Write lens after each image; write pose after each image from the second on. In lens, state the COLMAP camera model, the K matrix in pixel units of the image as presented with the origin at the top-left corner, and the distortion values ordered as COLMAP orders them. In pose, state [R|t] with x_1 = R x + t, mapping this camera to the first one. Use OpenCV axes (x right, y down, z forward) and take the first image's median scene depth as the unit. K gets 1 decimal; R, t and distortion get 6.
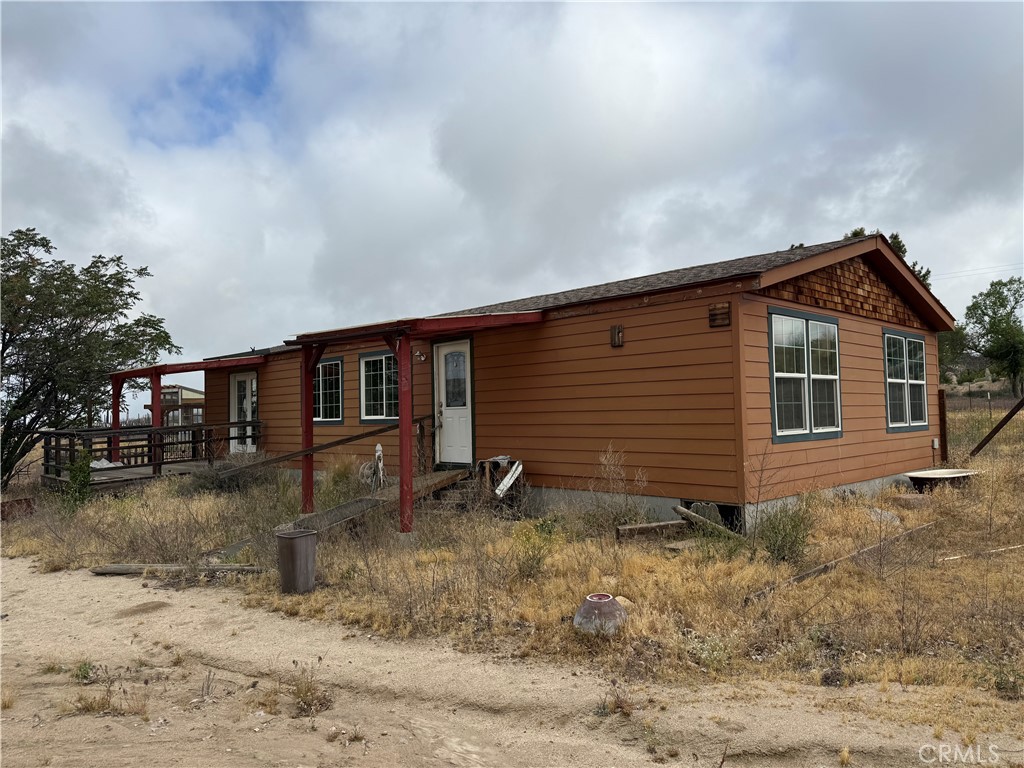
lens RADIAL K [[738.1, 0, 512.0], [0, 738.1, 384.0], [0, 0, 1]] dist [0.003063, -0.001275]
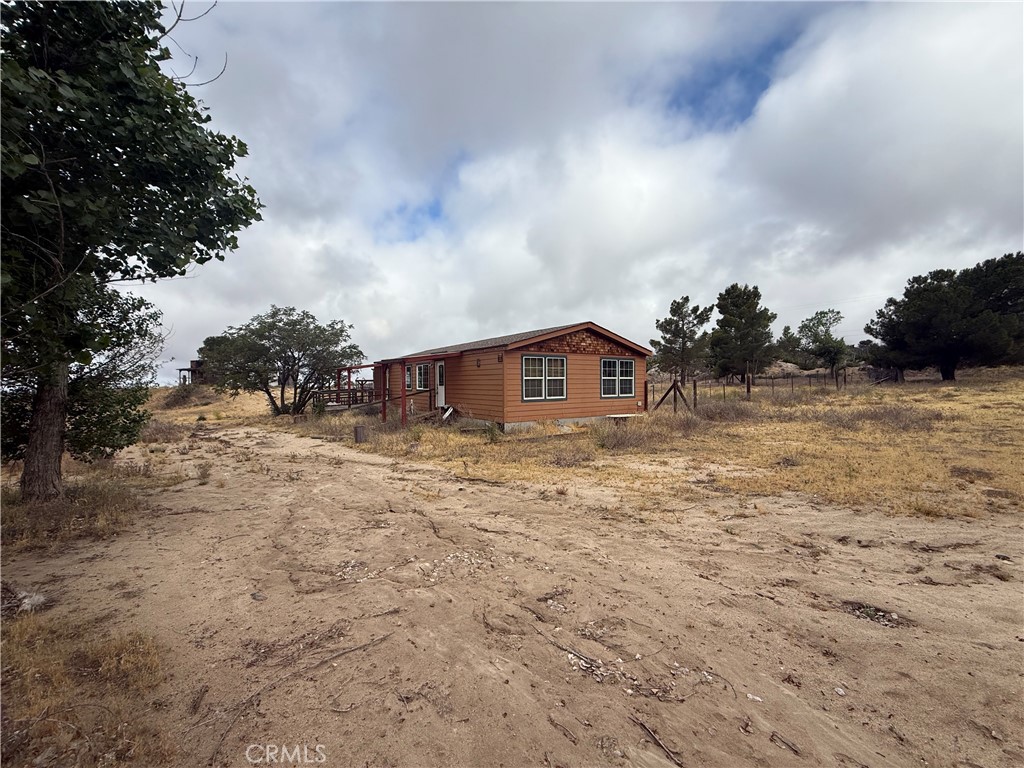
lens RADIAL K [[409.0, 0, 512.0], [0, 409.0, 384.0], [0, 0, 1]] dist [-0.000039, 0.000178]
pose [[0.985333, 0.015859, -0.169905, 0.261924], [-0.007743, 0.998802, 0.048326, -0.029940], [0.170467, -0.046302, 0.984275, -0.257764]]
